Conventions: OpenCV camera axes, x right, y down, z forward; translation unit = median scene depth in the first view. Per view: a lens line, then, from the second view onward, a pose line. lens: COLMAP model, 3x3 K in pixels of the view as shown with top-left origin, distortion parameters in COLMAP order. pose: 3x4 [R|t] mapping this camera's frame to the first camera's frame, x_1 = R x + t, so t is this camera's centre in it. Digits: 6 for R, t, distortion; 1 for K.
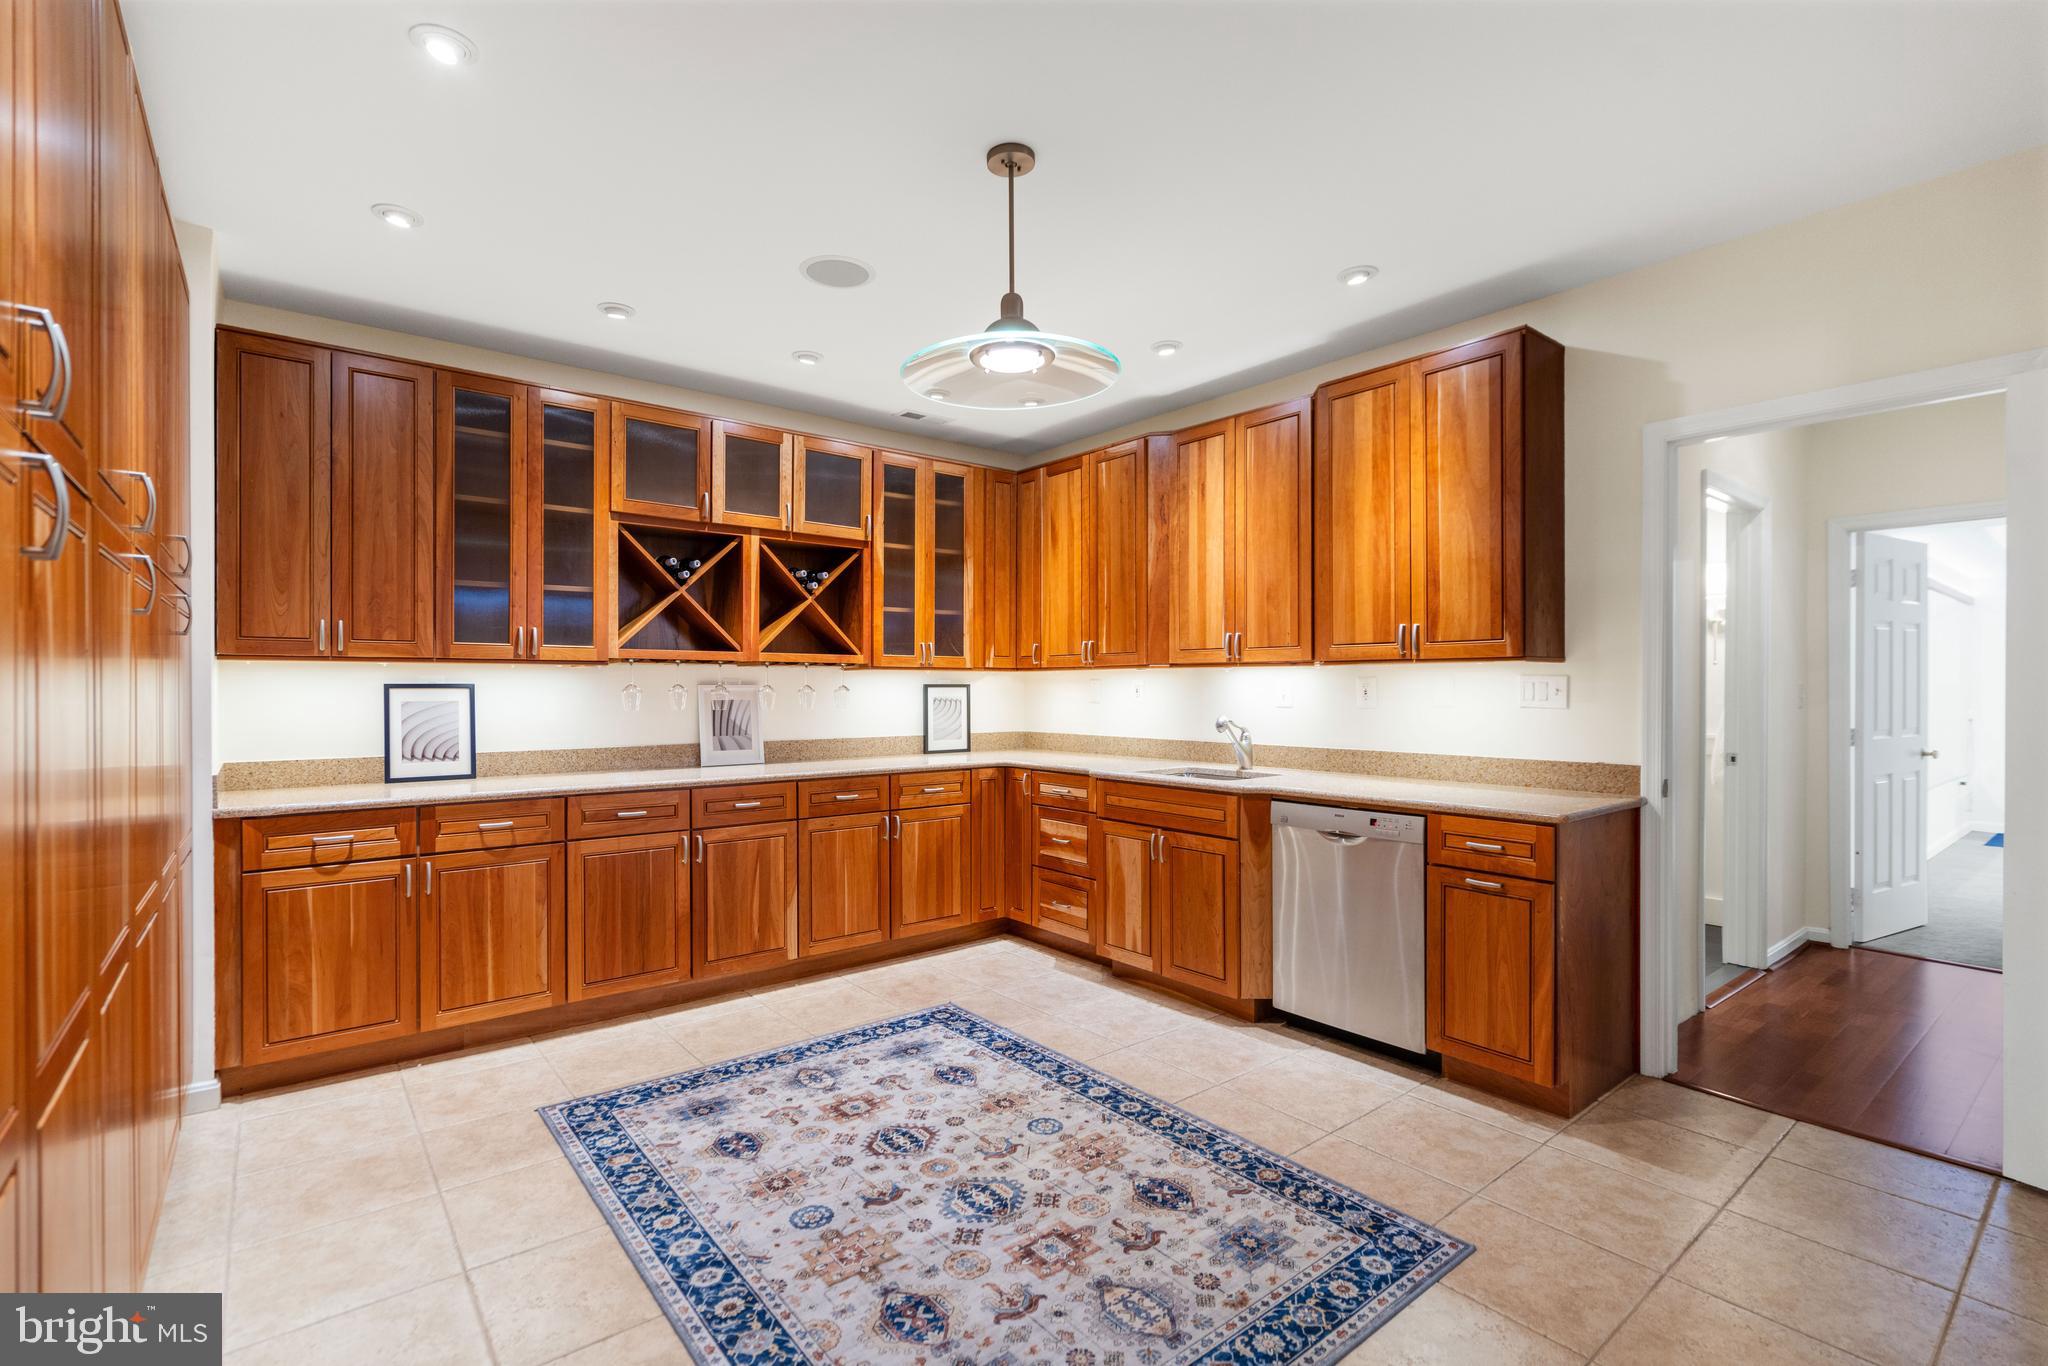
lens RADIAL K [[935.1, 0, 1033.0], [0, 935.1, 688.4], [0, 0, 1]] dist [-0.005497, 0.001664]
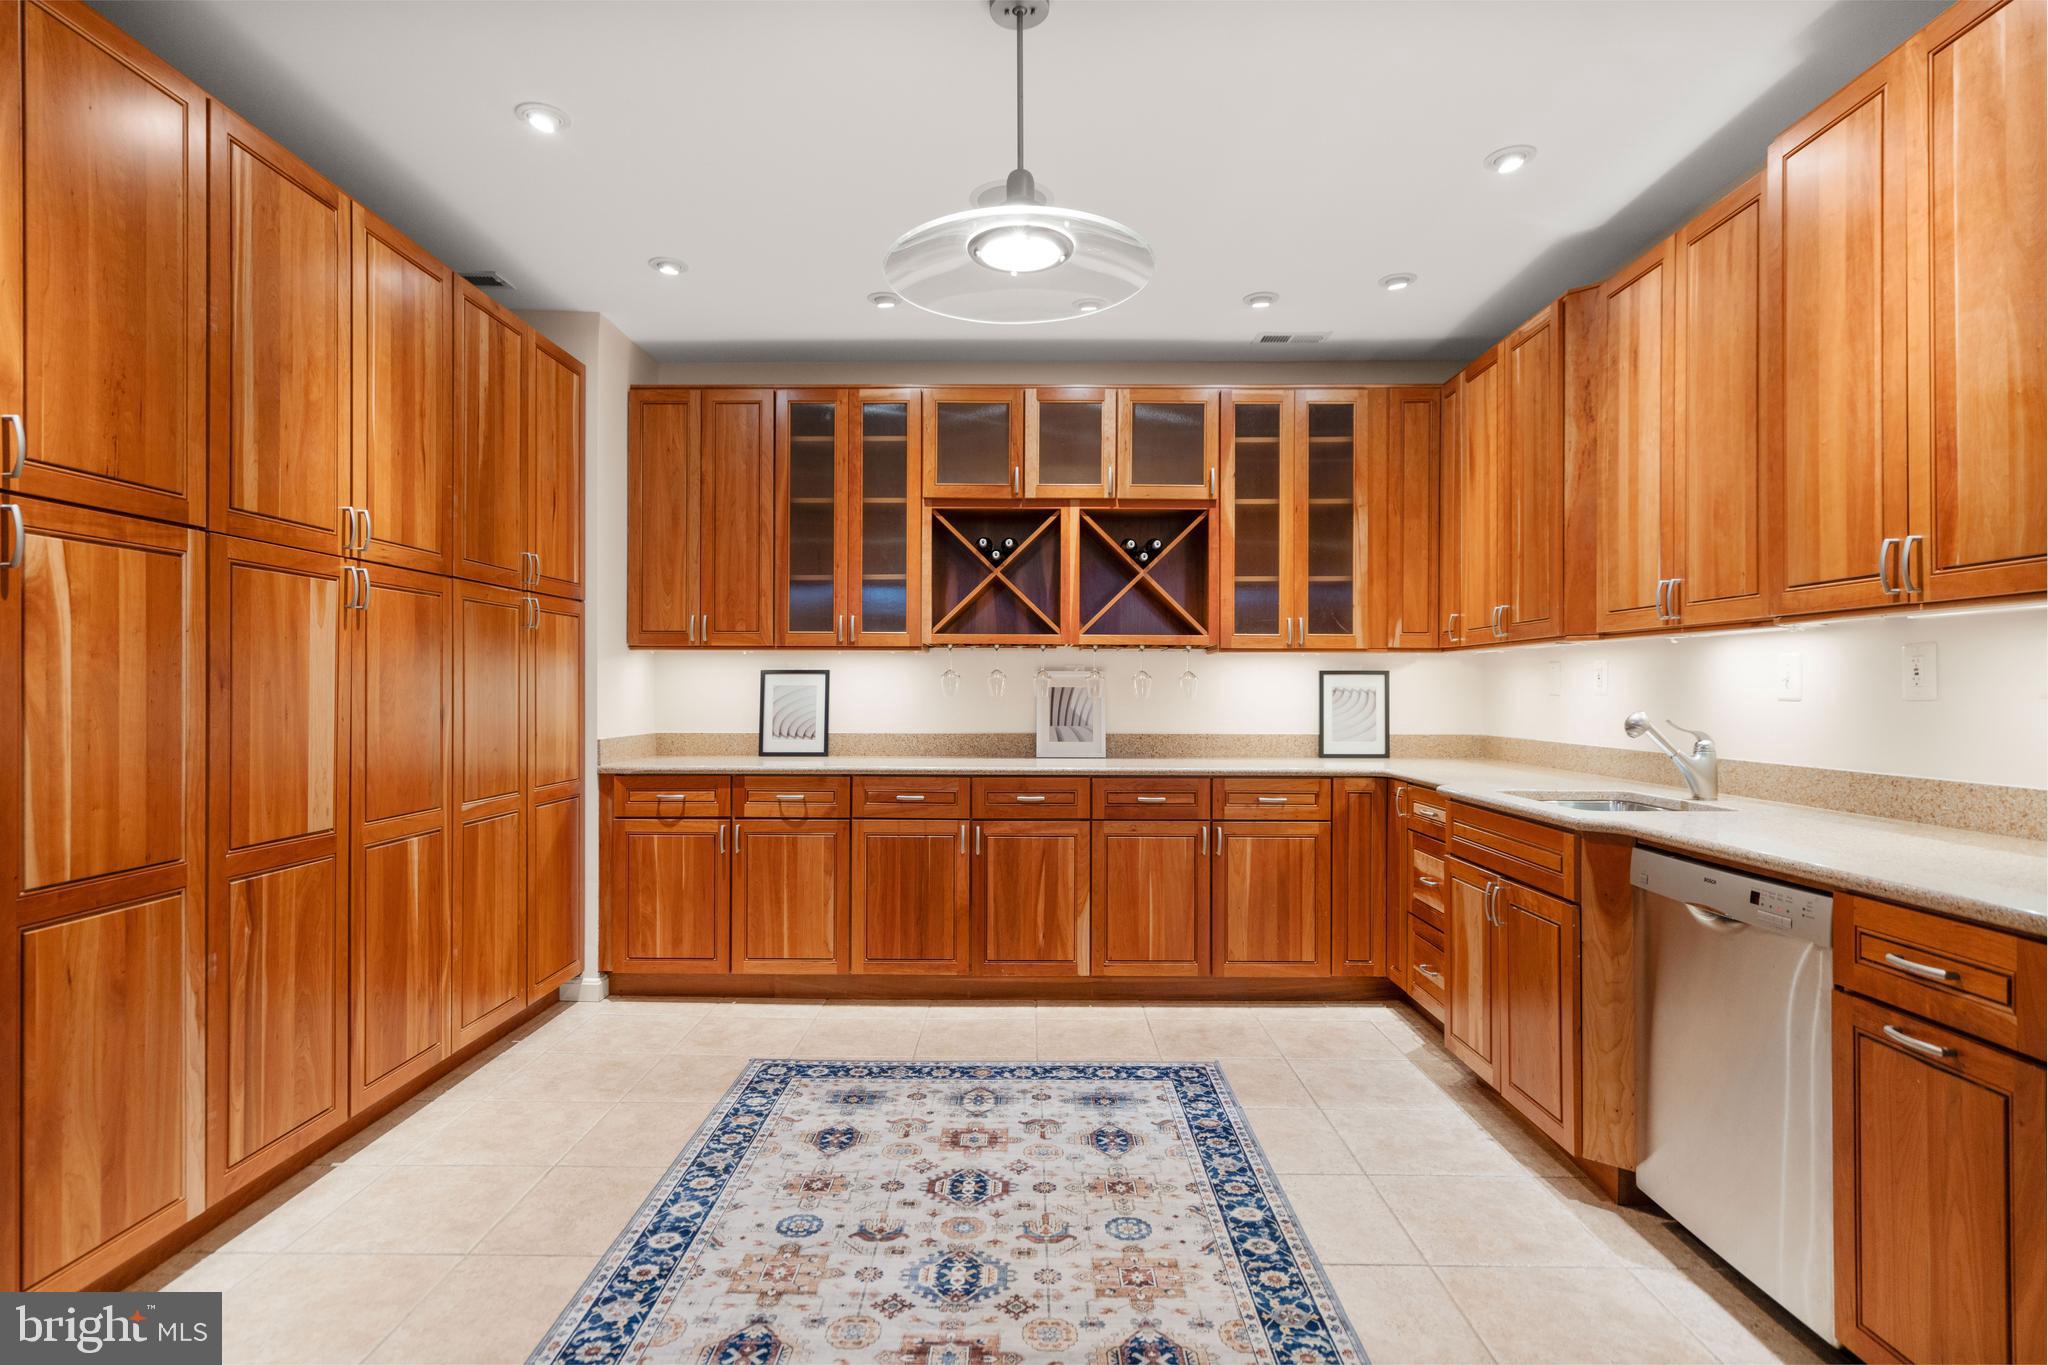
lens RADIAL K [[1054.9, 0, 1019.1], [0, 1054.9, 686.1], [0, 0, 1]] dist [-0.000481, 0.003239]
pose [[0.765010, 0.000283, -0.644019, 0.392334], [-0.003215, 0.999989, -0.003379, 0.018403], [0.644011, 0.004656, 0.765002, 0.211860]]
